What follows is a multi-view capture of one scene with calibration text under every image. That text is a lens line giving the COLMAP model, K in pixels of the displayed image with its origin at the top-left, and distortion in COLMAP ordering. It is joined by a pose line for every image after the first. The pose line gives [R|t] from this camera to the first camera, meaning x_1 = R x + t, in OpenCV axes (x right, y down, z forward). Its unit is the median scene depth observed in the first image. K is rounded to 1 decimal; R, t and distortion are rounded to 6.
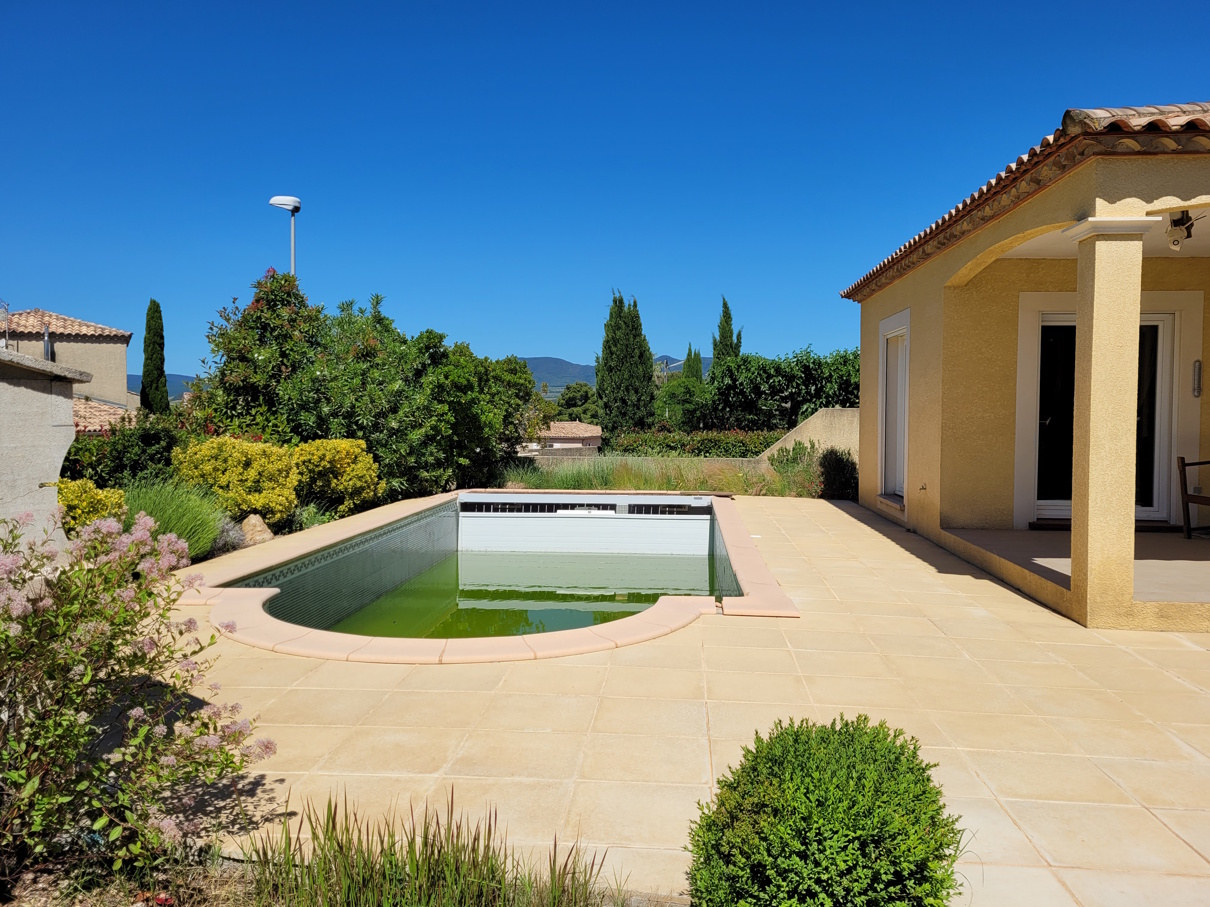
lens RADIAL K [[944.3, 0, 607.4], [0, 944.3, 442.2], [0, 0, 1]] dist [0.022763, -0.008471]
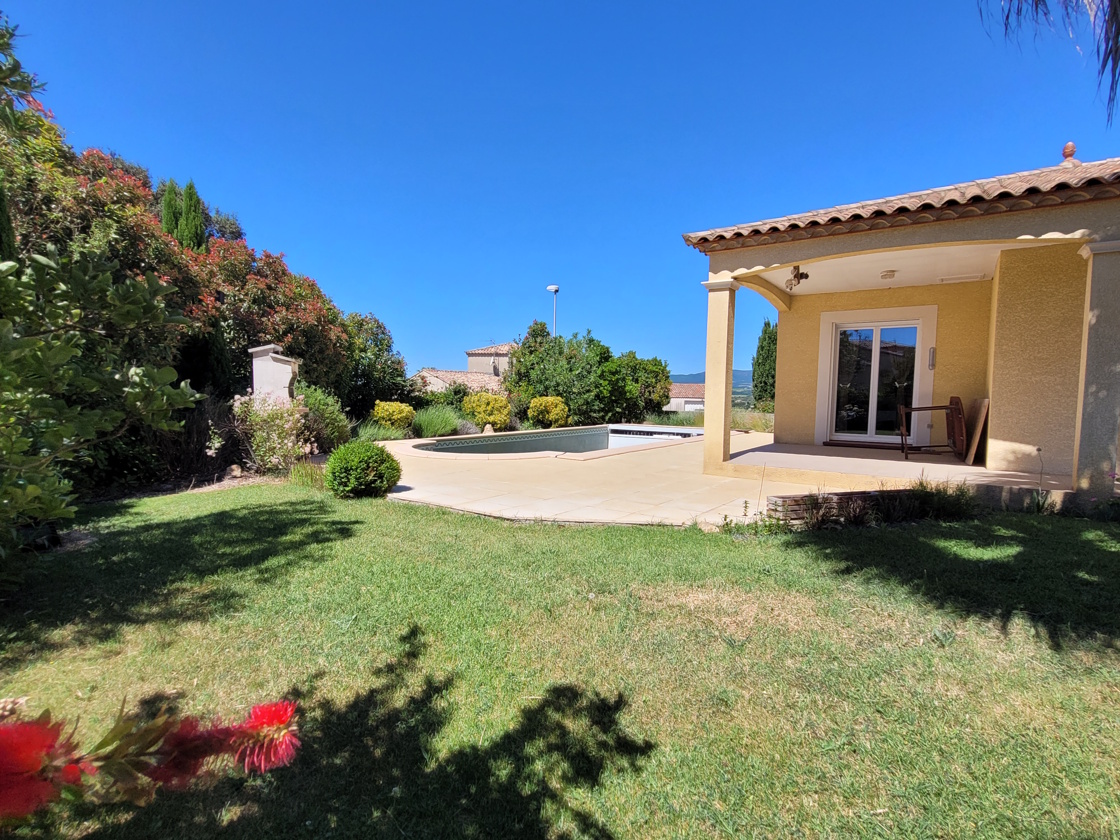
lens RADIAL K [[564.5, 0, 559.4], [0, 564.5, 423.5], [0, 0, 1]] dist [0.002768, 0.000429]
pose [[0.863144, 0.033732, -0.503830, 0.352106], [-0.024943, 0.999396, 0.024179, 0.024050], [0.504341, -0.008303, 0.863465, -0.106979]]
